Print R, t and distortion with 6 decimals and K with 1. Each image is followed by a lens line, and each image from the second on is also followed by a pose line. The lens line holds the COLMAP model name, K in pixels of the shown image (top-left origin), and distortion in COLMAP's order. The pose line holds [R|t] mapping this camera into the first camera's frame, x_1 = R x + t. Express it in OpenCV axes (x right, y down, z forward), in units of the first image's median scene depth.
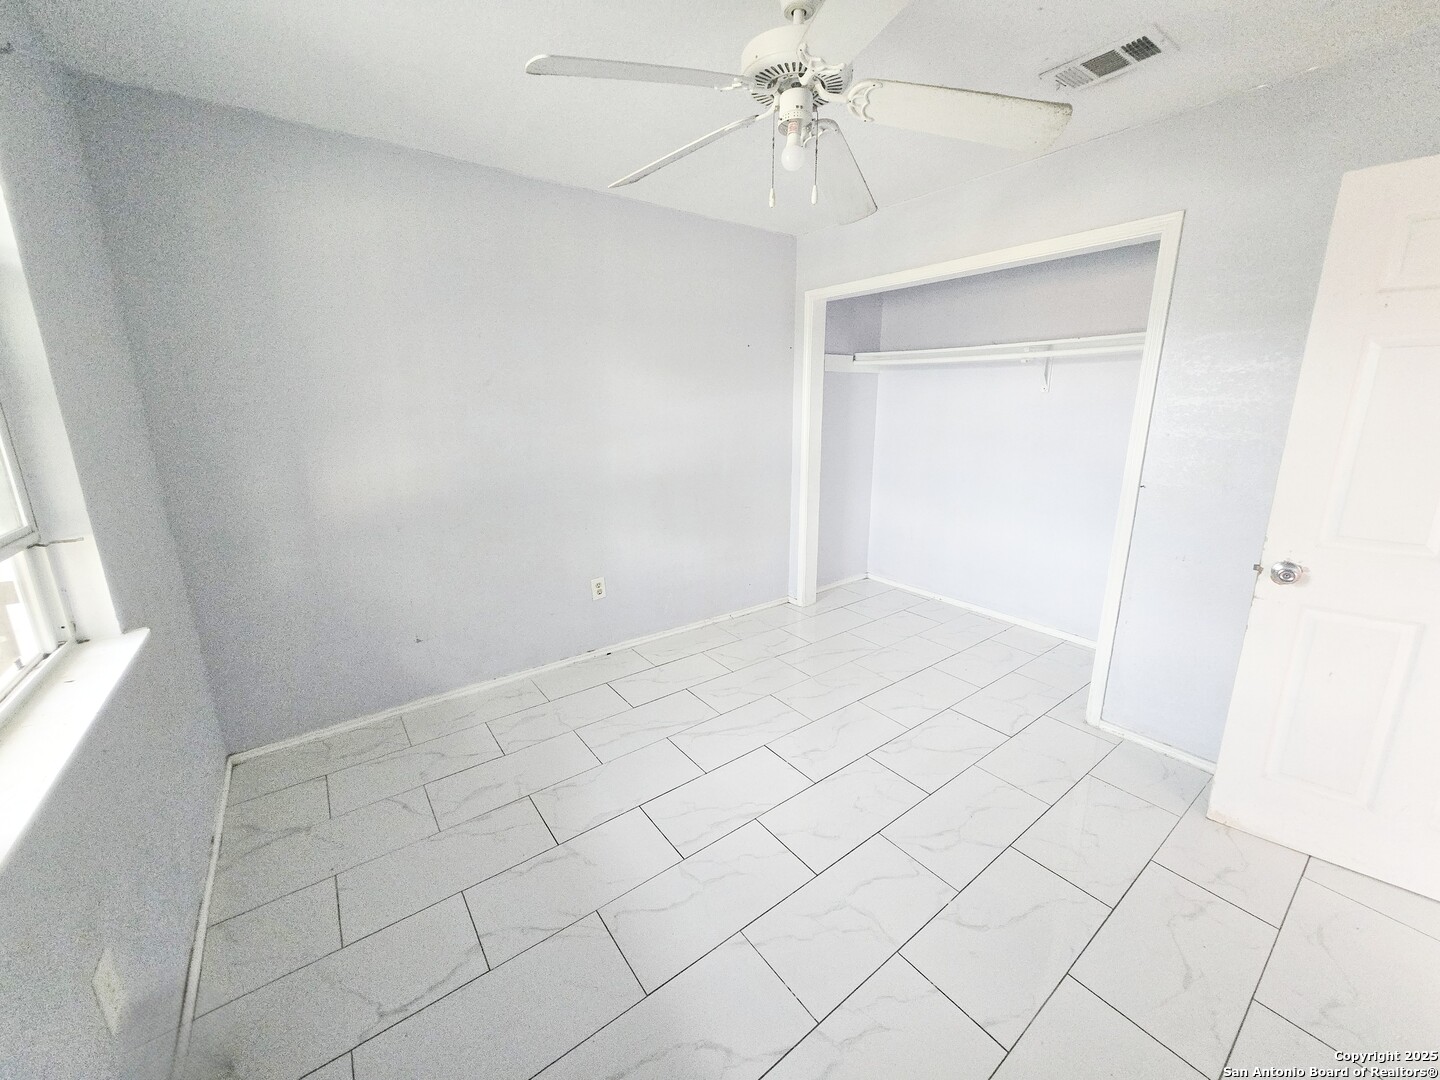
lens RADIAL K [[562.6, 0, 719.2], [0, 562.6, 528.8], [0, 0, 1]] dist [-0.002262, 0.000697]
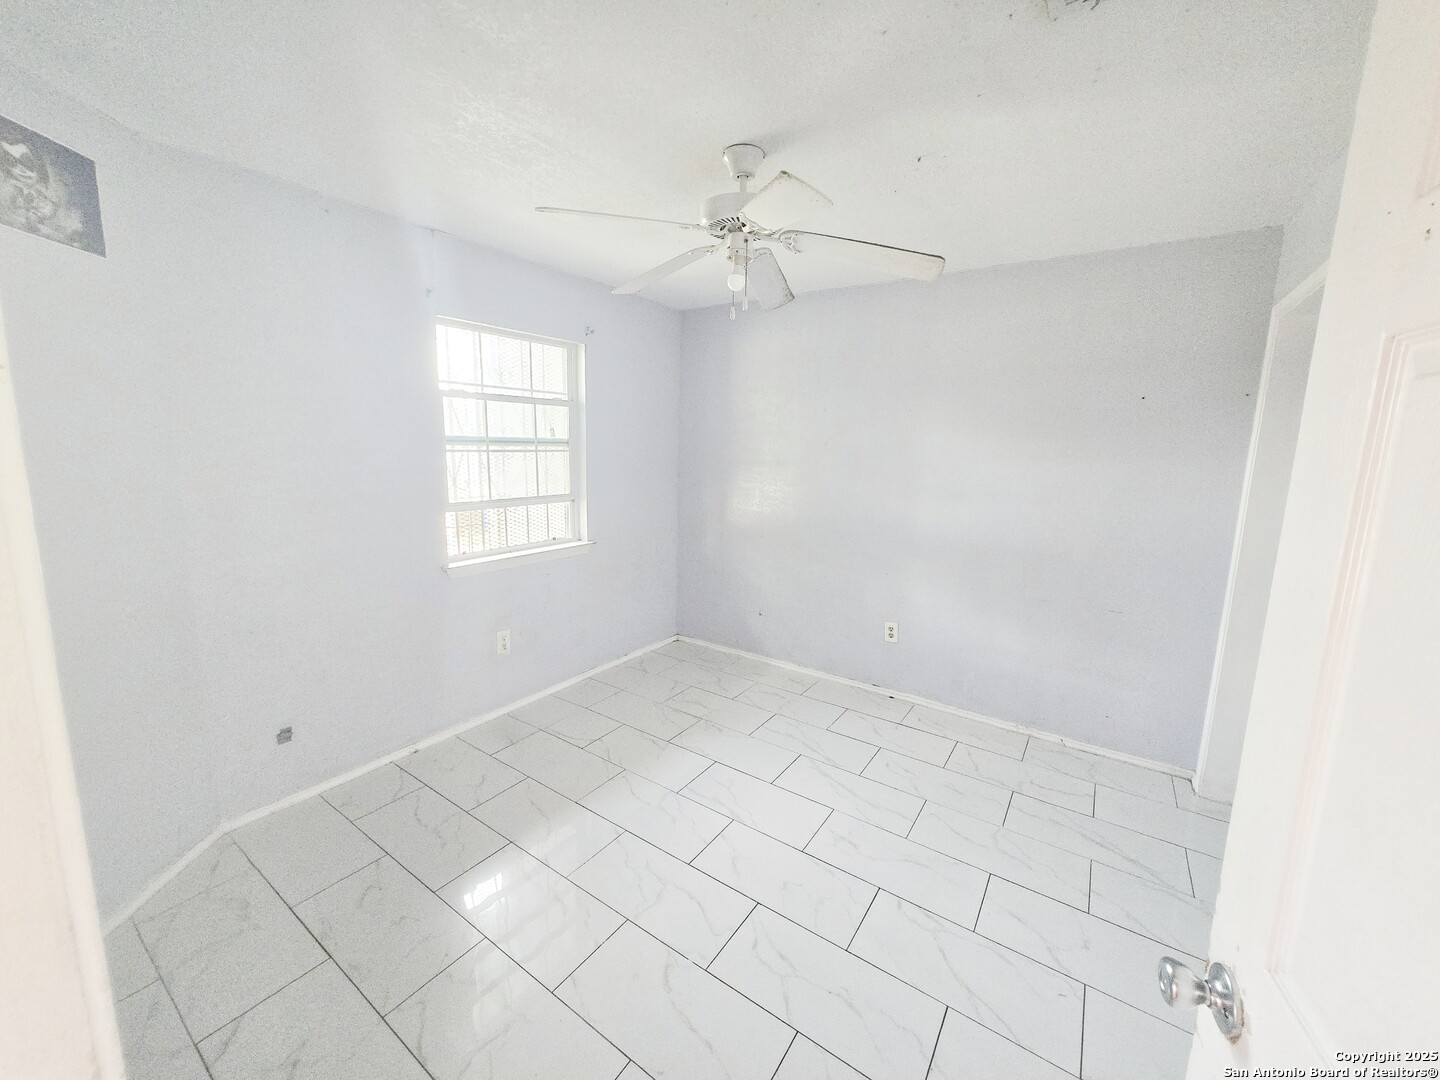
lens RADIAL K [[562.6, 0, 717.3], [0, 562.6, 540.7], [0, 0, 1]] dist [-0.002262, 0.000697]
pose [[0.316859, 0.171675, -0.932807, 0.732573], [-0.238873, 0.966225, 0.096684, -0.097091], [0.917900, 0.192188, 0.347166, 0.331469]]
